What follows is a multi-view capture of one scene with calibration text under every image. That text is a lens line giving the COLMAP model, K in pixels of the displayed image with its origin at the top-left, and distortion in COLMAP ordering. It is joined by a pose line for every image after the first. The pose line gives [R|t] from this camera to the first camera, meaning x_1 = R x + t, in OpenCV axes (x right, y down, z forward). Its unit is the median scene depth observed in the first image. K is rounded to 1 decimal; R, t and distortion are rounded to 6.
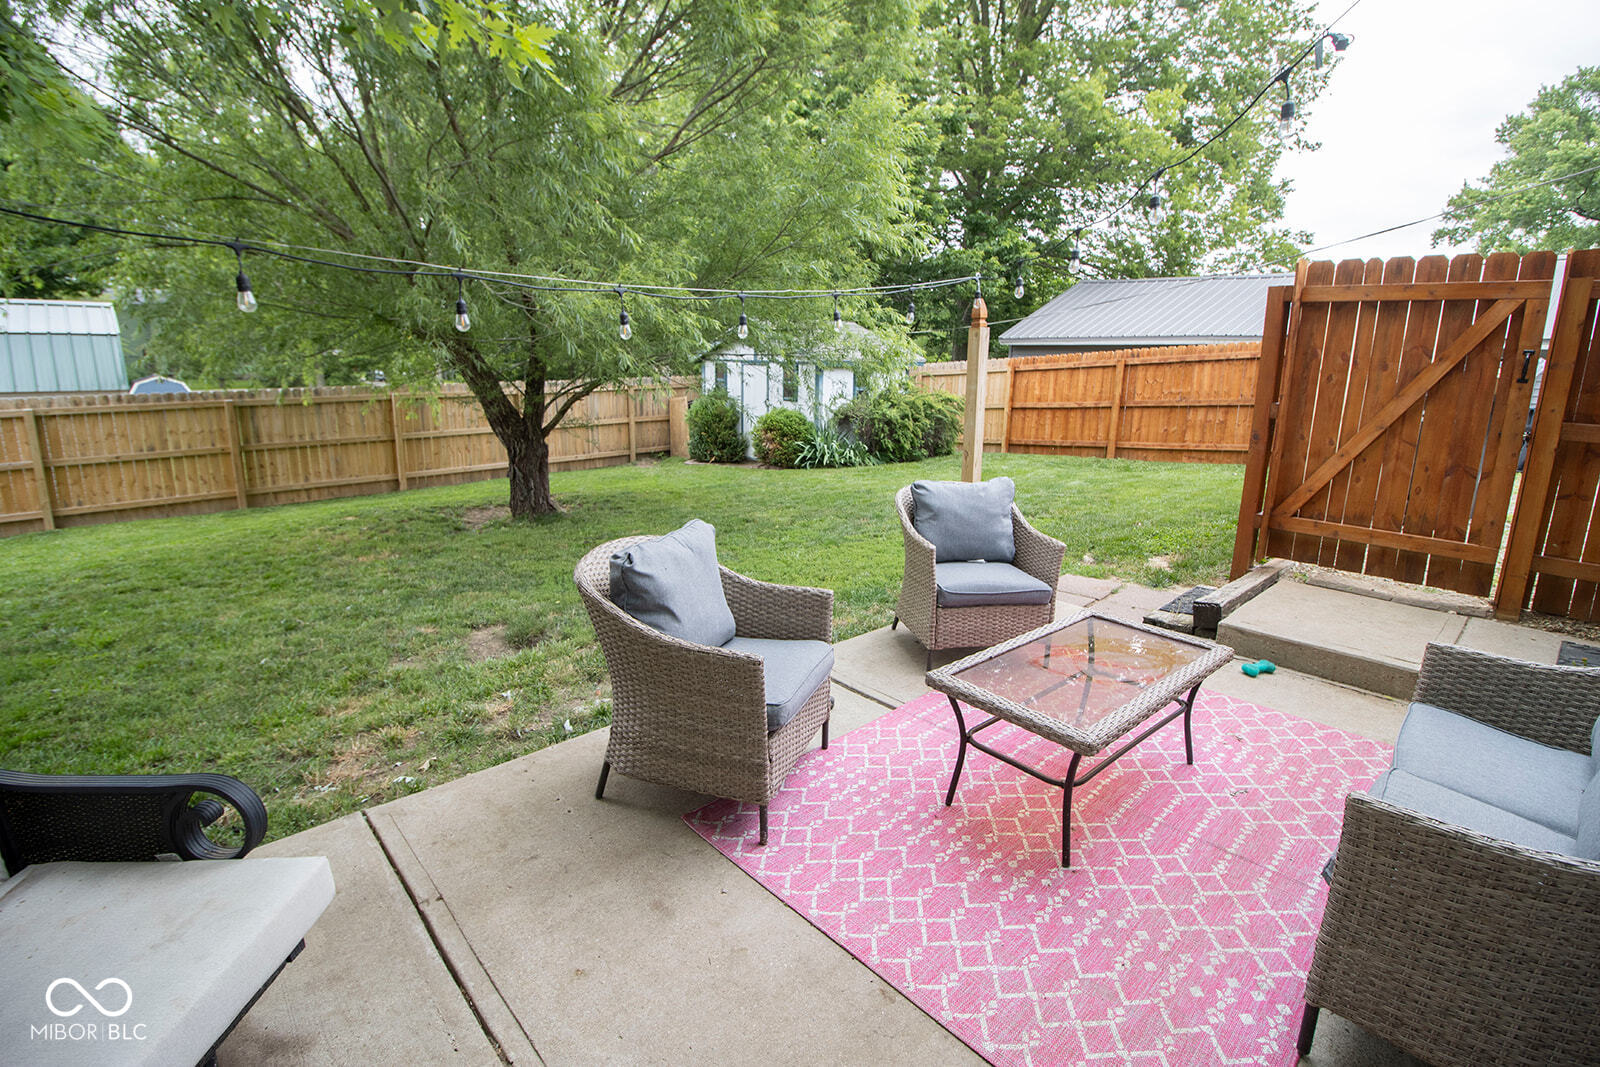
lens RADIAL K [[749.4, 0, 806.5], [0, 749.4, 520.2], [0, 0, 1]] dist [0.001843, -0.013462]
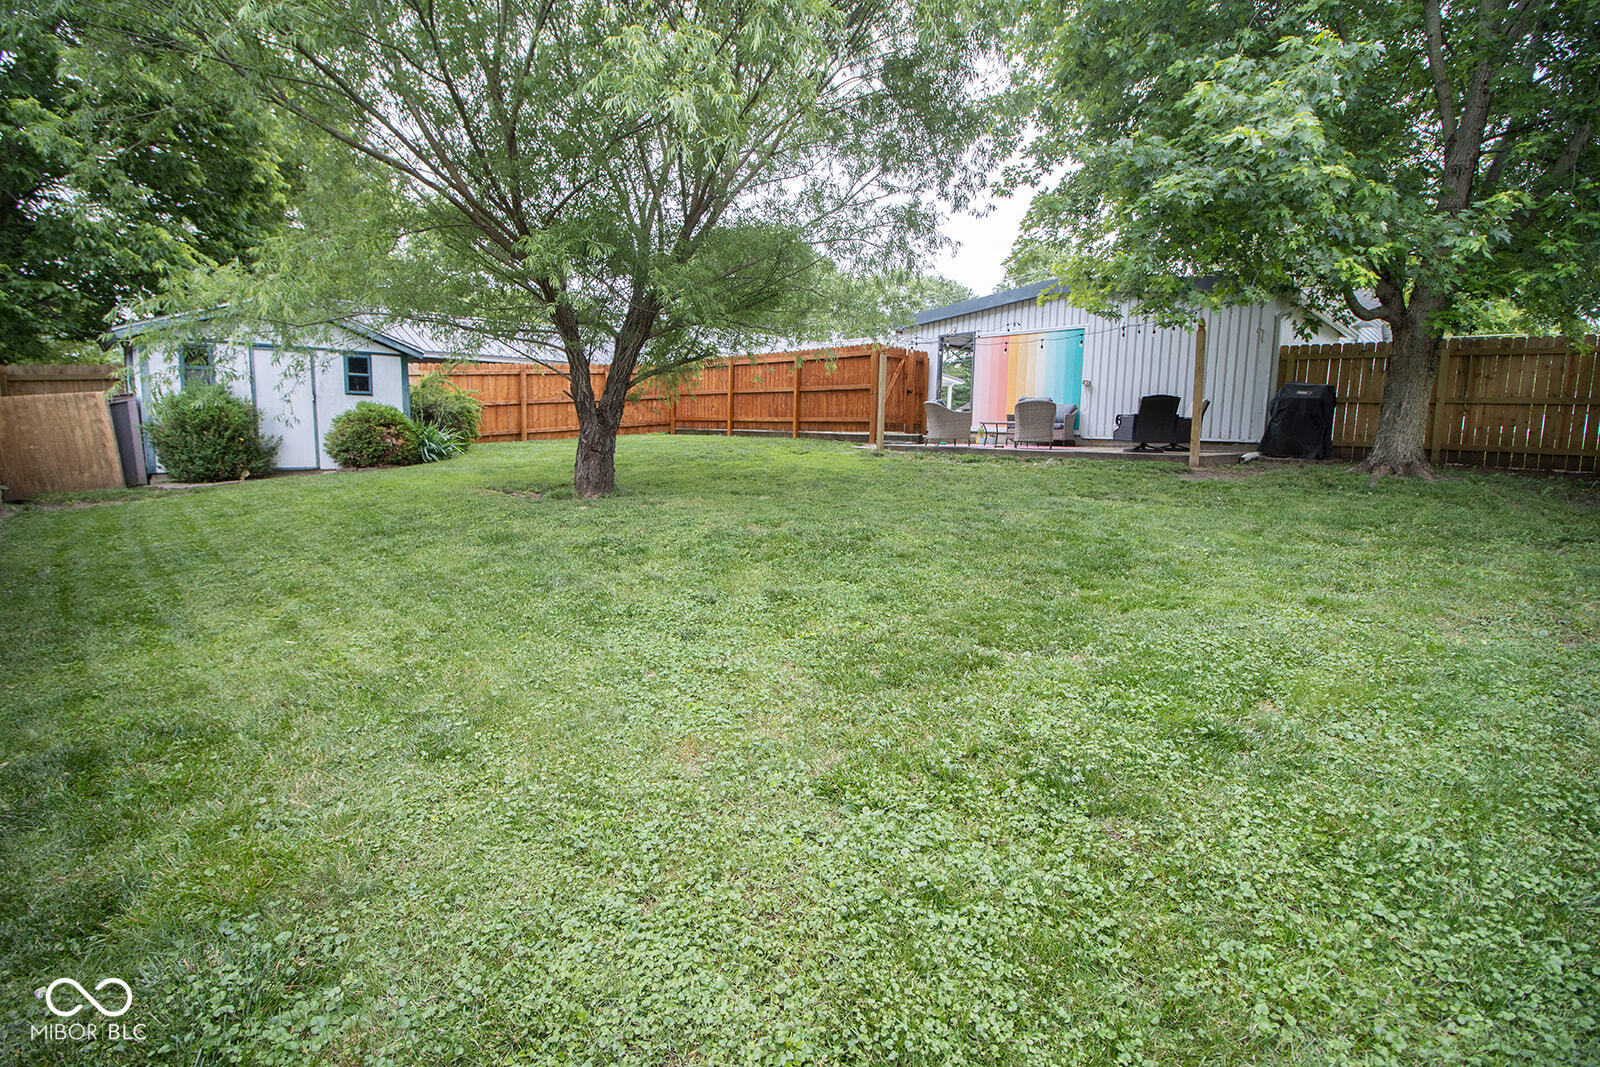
lens RADIAL K [[749.4, 0, 806.5], [0, 749.4, 520.2], [0, 0, 1]] dist [0.001843, -0.013462]
pose [[-0.050965, -0.139782, 0.988870, -1.007910], [0.191844, 0.970346, 0.147051, -0.045585], [-0.980101, 0.197203, -0.022637, 0.552255]]
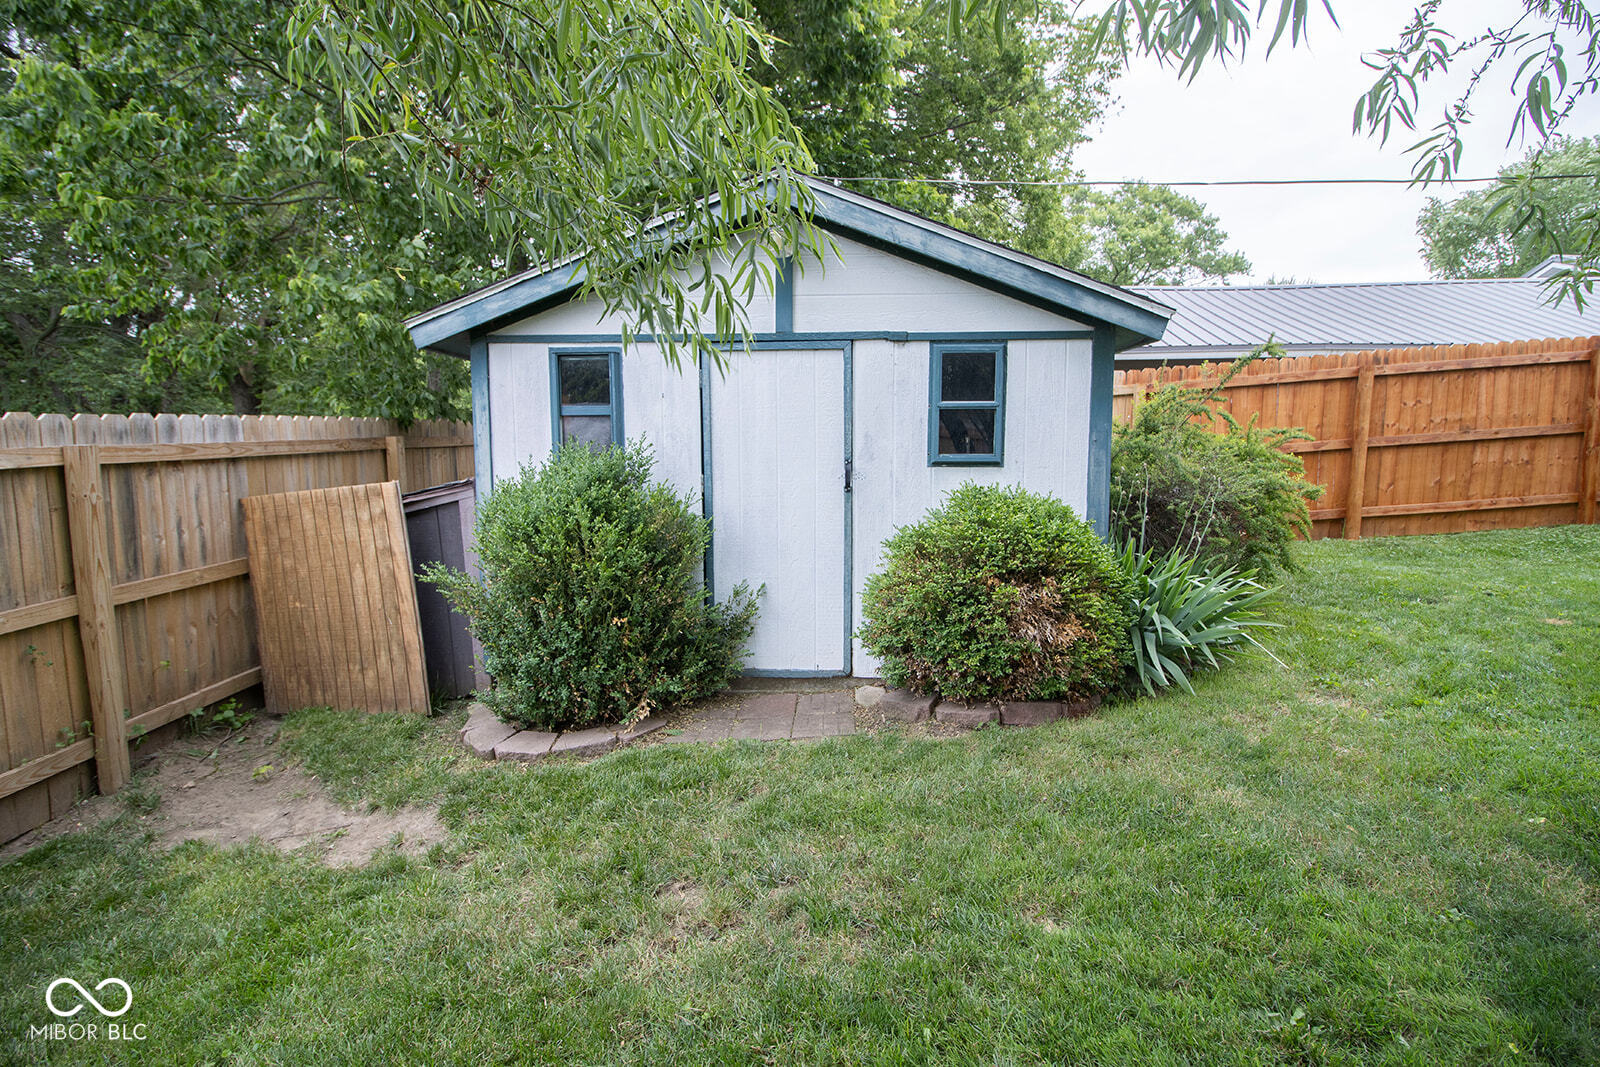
lens RADIAL K [[749.4, 0, 806.5], [0, 749.4, 520.2], [0, 0, 1]] dist [0.001843, -0.013462]
pose [[0.711084, -0.094531, 0.696723, -0.294821], [0.163721, 0.985944, -0.033323, -0.145535], [-0.683779, 0.137764, 0.716566, 0.875240]]
